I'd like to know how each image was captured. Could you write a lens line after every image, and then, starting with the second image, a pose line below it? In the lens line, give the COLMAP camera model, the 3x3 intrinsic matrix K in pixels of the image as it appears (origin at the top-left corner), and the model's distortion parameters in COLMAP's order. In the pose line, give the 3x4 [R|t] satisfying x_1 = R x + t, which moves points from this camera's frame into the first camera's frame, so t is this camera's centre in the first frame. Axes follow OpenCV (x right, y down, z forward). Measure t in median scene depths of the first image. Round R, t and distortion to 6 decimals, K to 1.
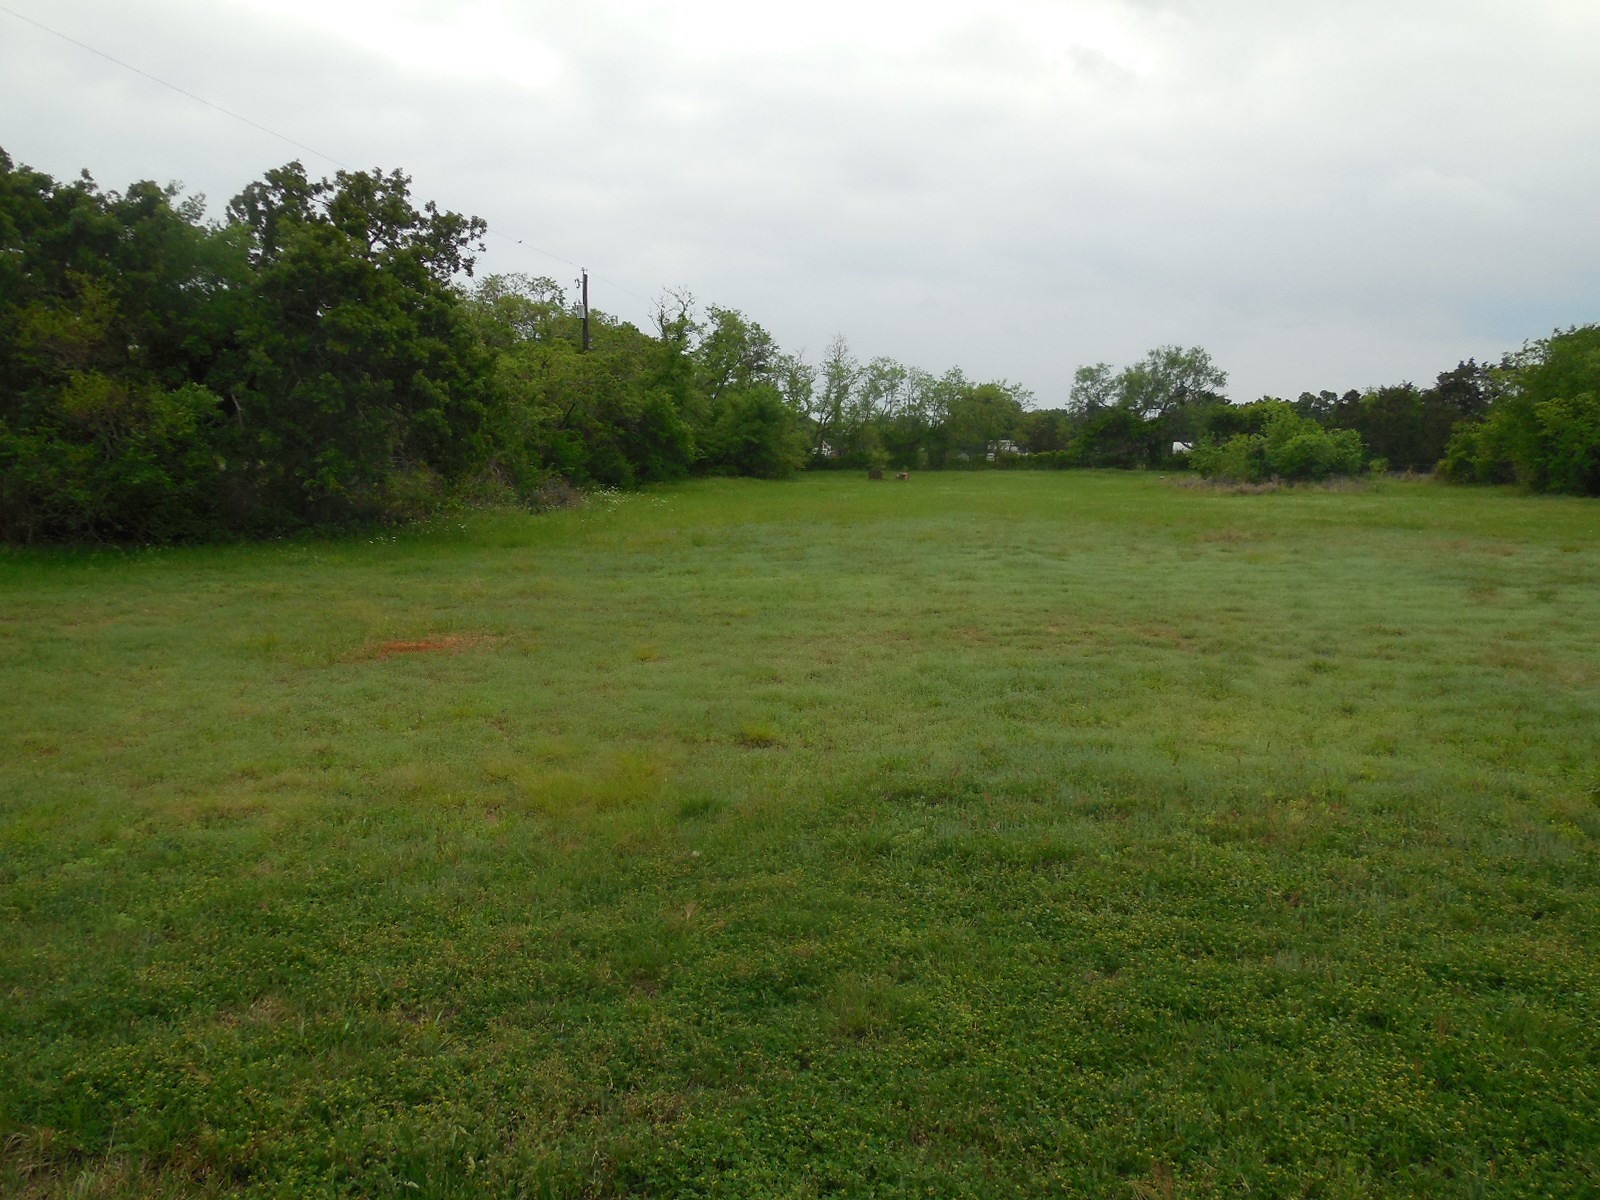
lens RADIAL K [[1199.4, 0, 799.7], [0, 1199.4, 598.5], [0, 0, 1]] dist [-0.030066, 0.015341]
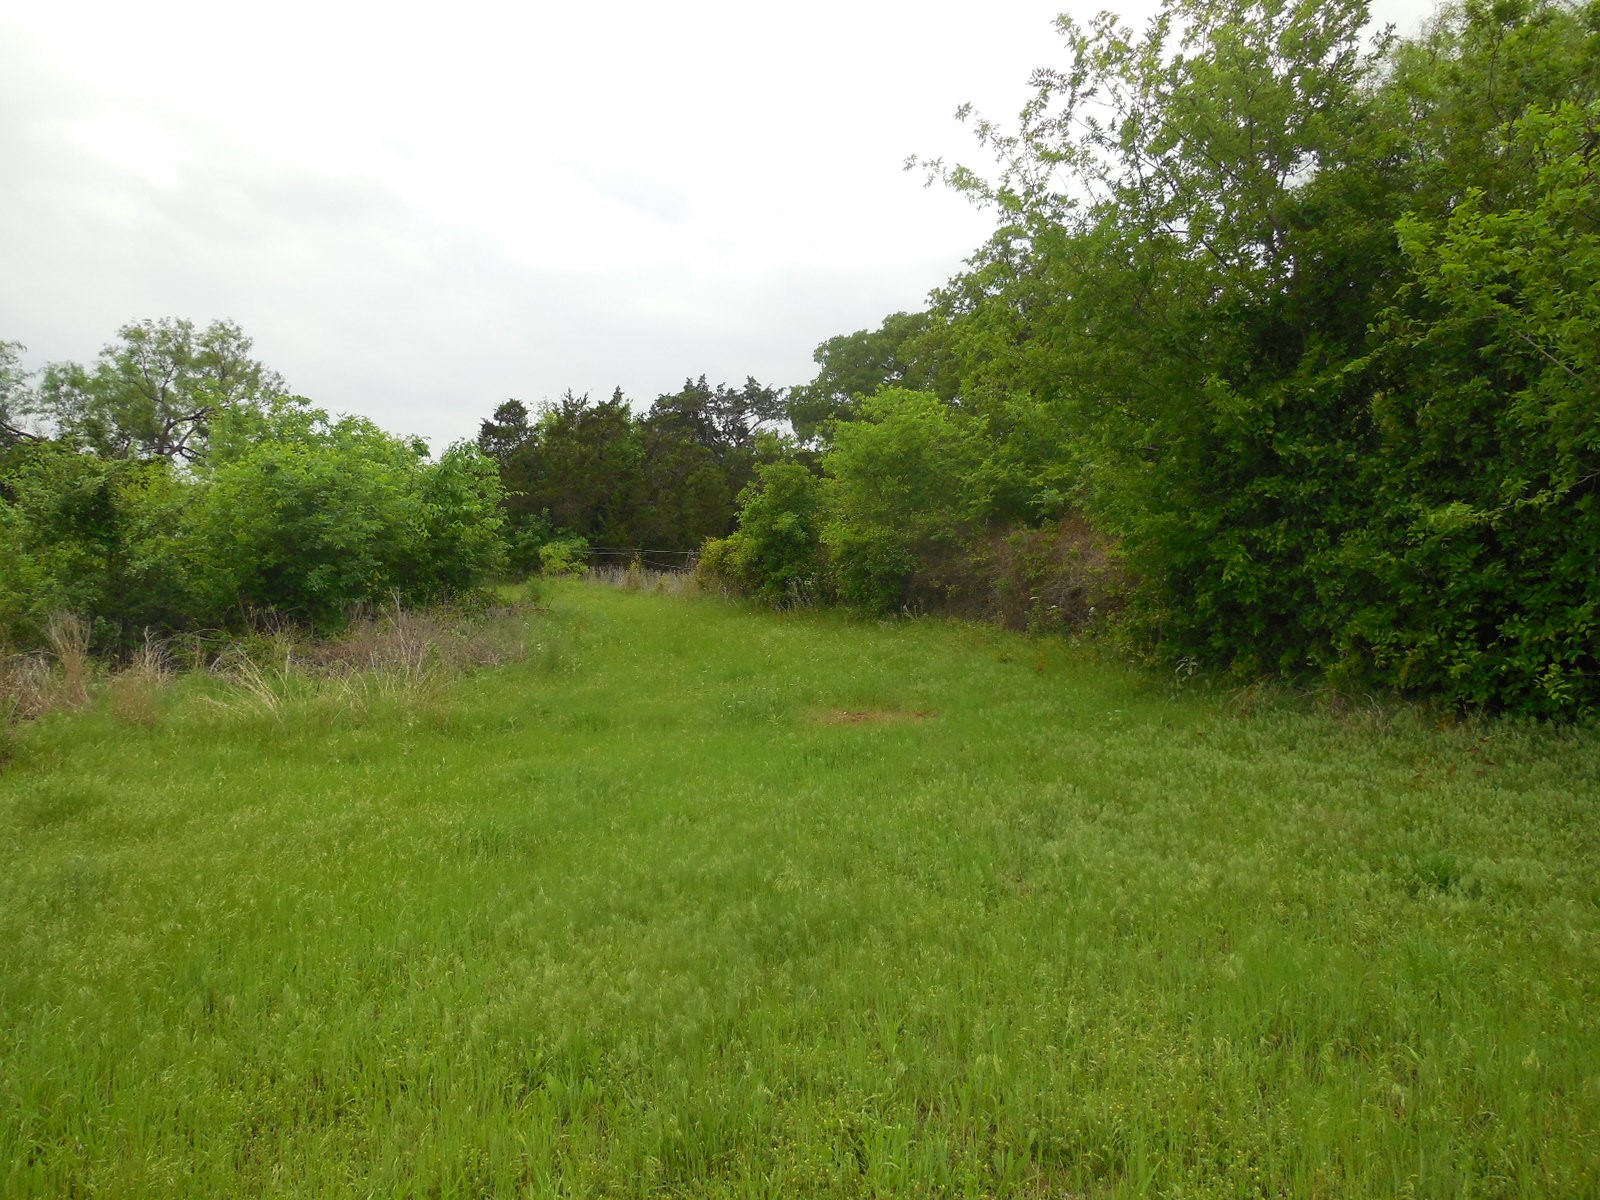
lens RADIAL K [[1199.4, 0, 799.6], [0, 1199.4, 599.7], [0, 0, 1]] dist [-0.030066, 0.015341]
pose [[0.809359, -0.037135, 0.586139, 0.313932], [0.078738, 0.995850, -0.045632, -0.072070], [-0.582012, 0.083084, 0.808924, 0.630343]]
